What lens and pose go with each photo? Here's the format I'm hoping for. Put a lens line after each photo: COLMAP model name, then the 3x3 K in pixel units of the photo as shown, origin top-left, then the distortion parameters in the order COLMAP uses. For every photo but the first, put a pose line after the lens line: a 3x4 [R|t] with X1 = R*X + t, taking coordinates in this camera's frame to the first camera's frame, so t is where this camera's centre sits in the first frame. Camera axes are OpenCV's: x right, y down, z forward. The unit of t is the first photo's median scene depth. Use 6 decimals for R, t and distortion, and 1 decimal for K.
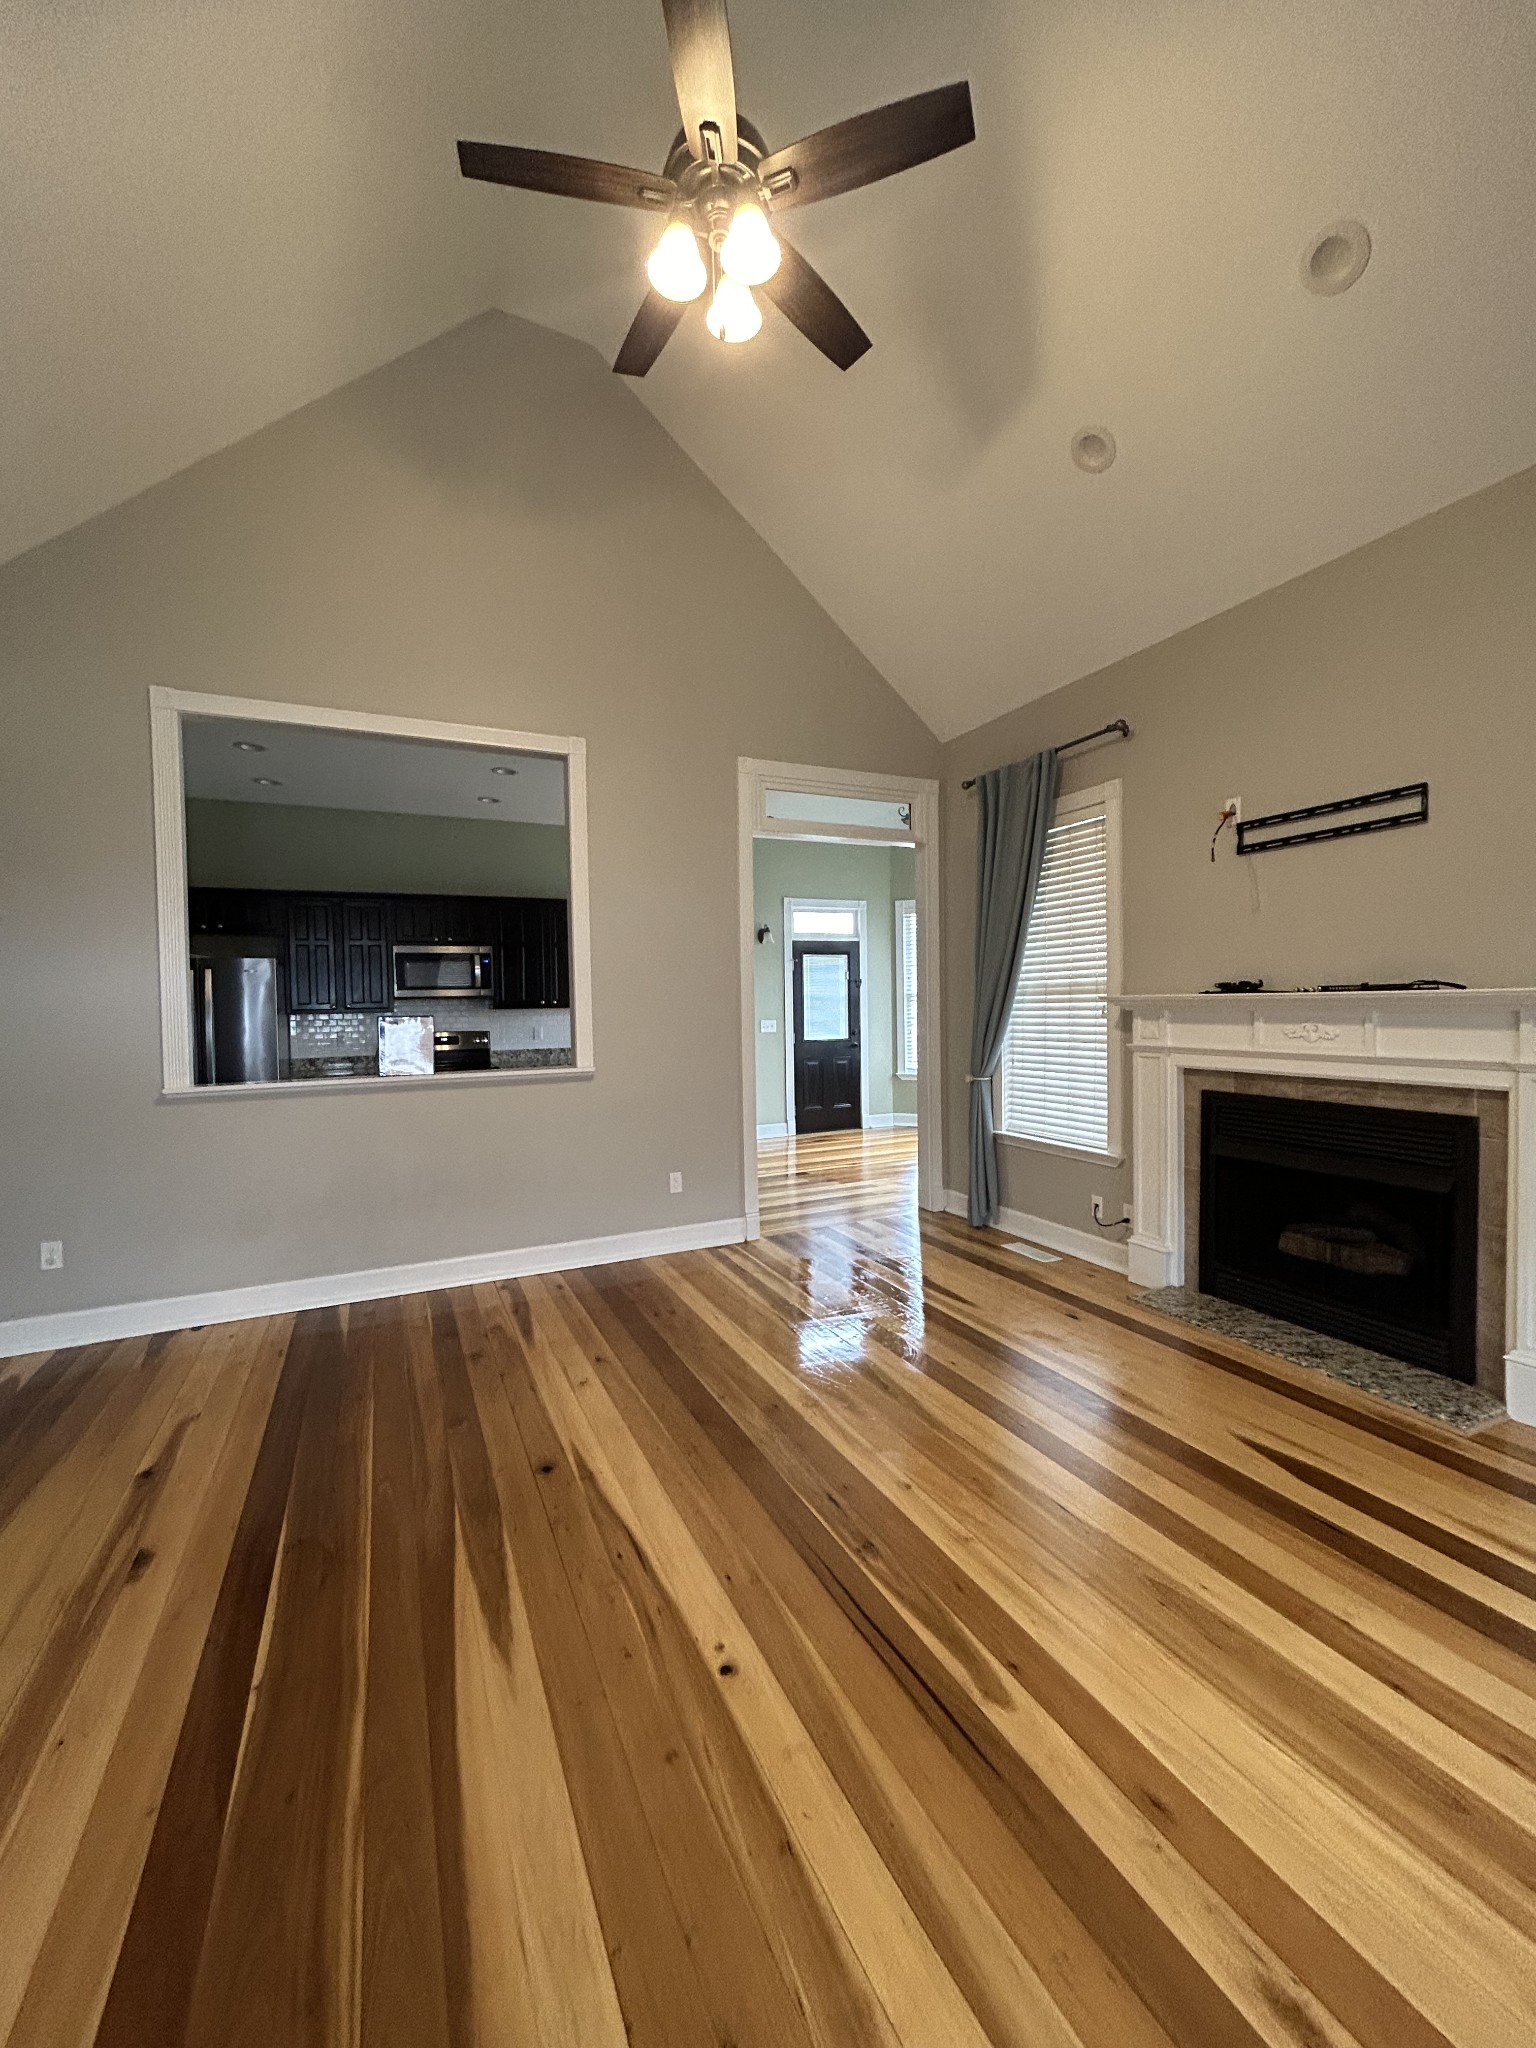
lens RADIAL K [[826.8, 0, 770.9], [0, 826.8, 1022.9], [0, 0, 1]] dist [-0.001709, 0.000178]
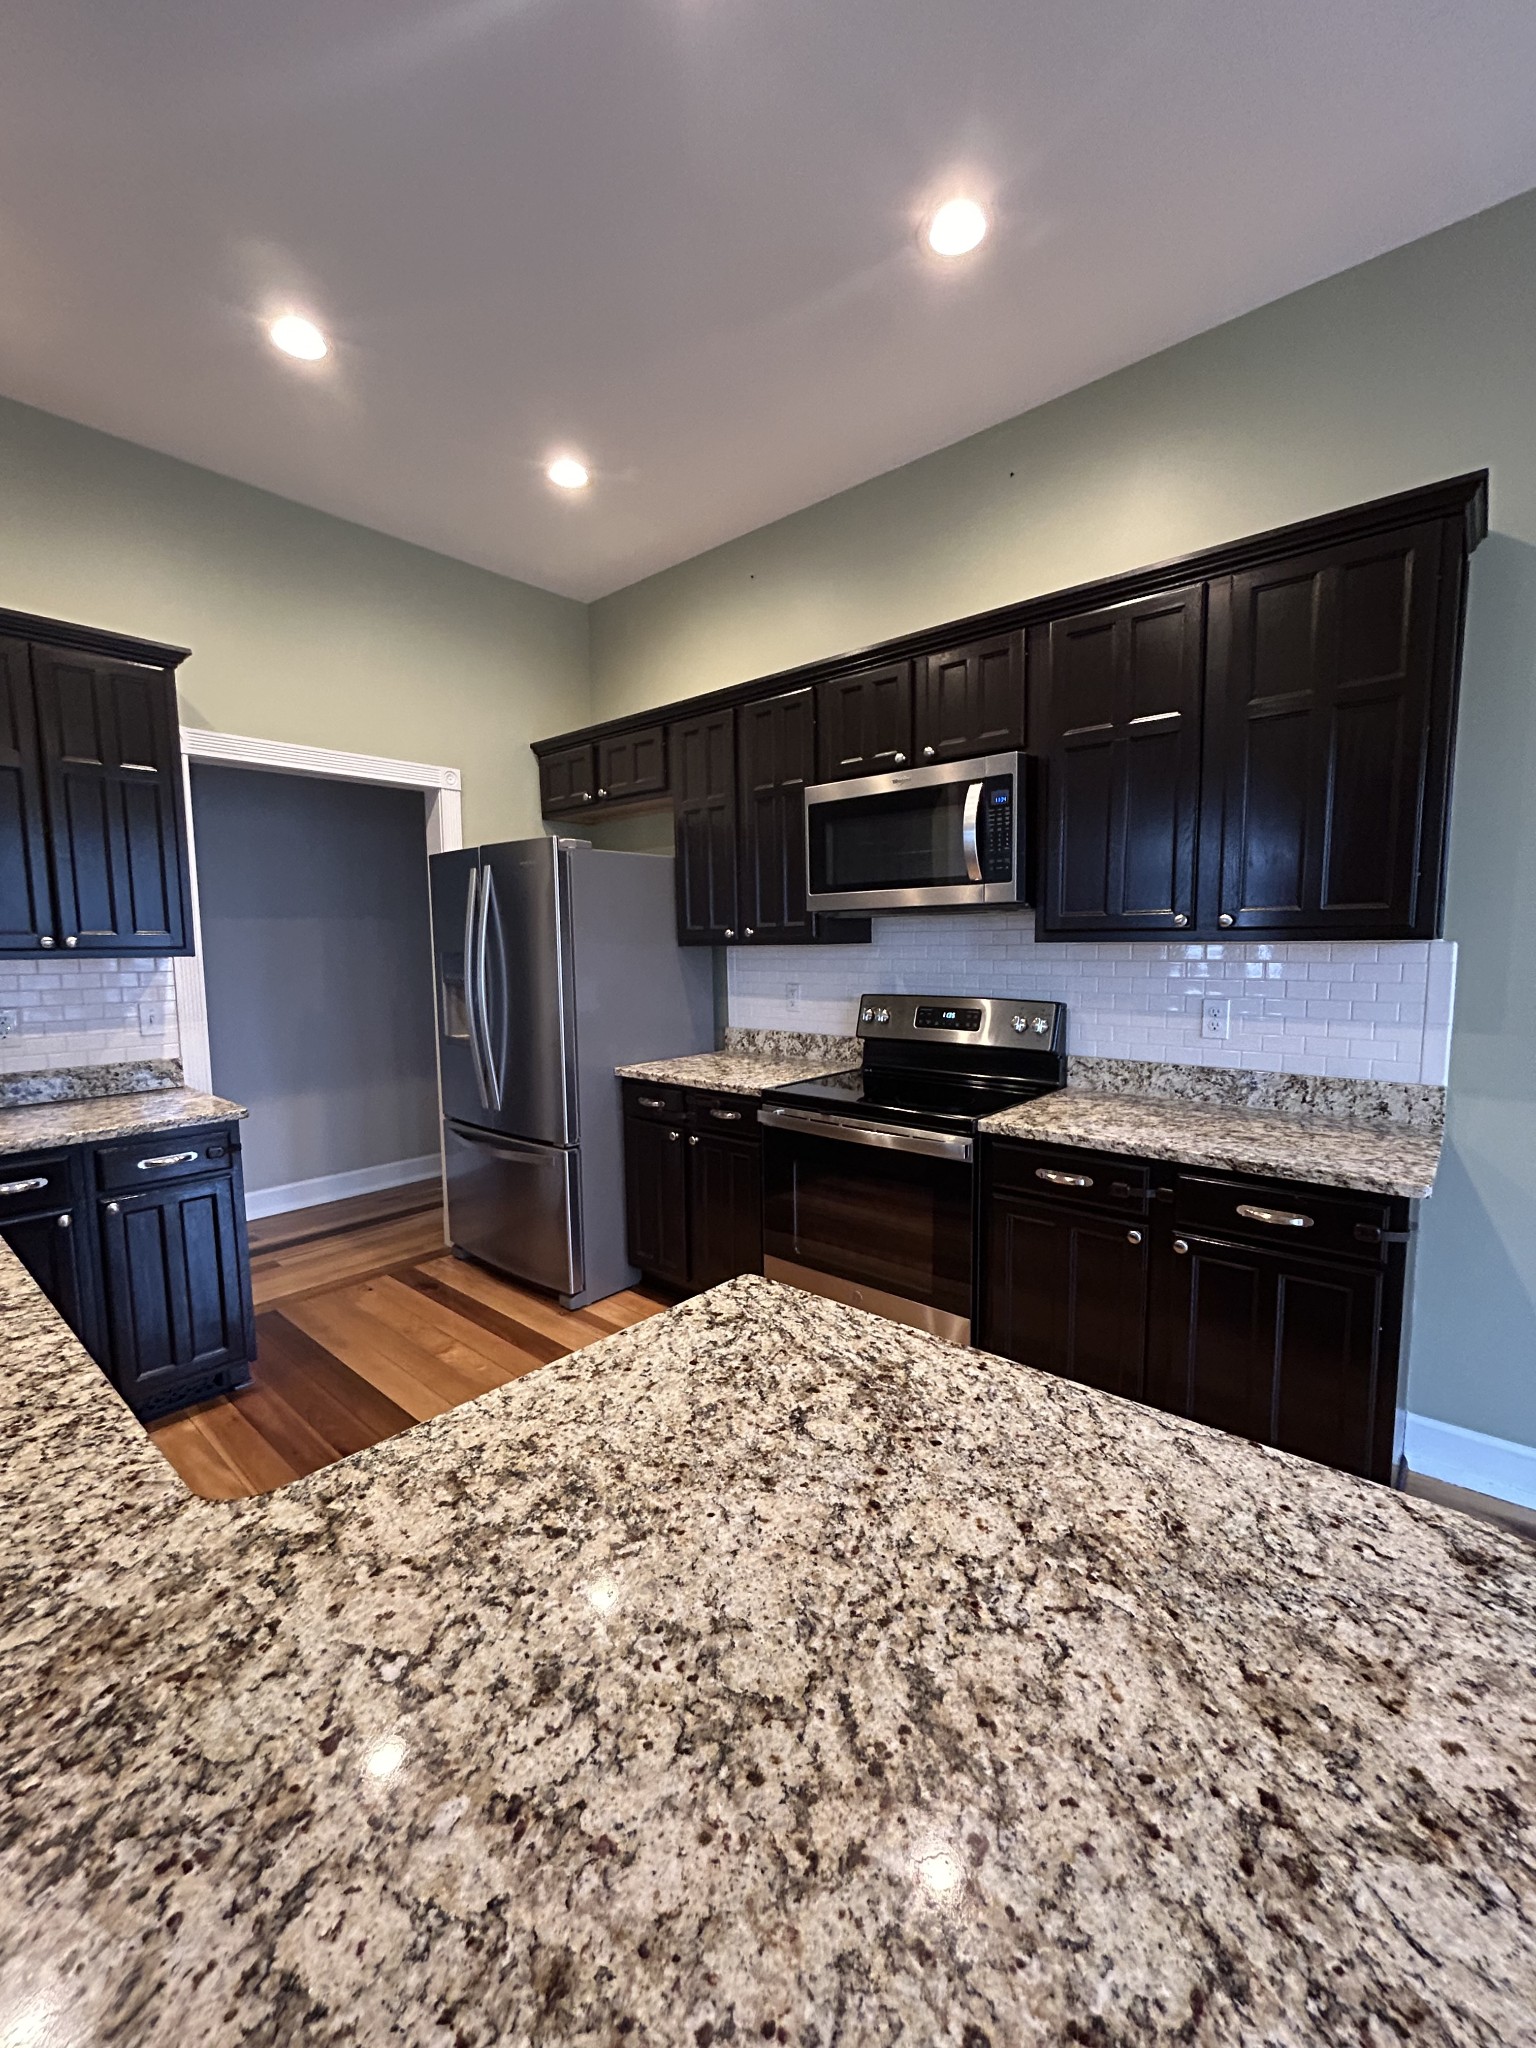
lens RADIAL K [[826.8, 0, 770.9], [0, 826.8, 1022.9], [0, 0, 1]] dist [-0.001709, 0.000178]
pose [[0.406772, 0.103979, -0.907593, -0.100643], [-0.019976, 0.994276, 0.104957, -0.027451], [0.913311, -0.024563, 0.406521, 1.221777]]
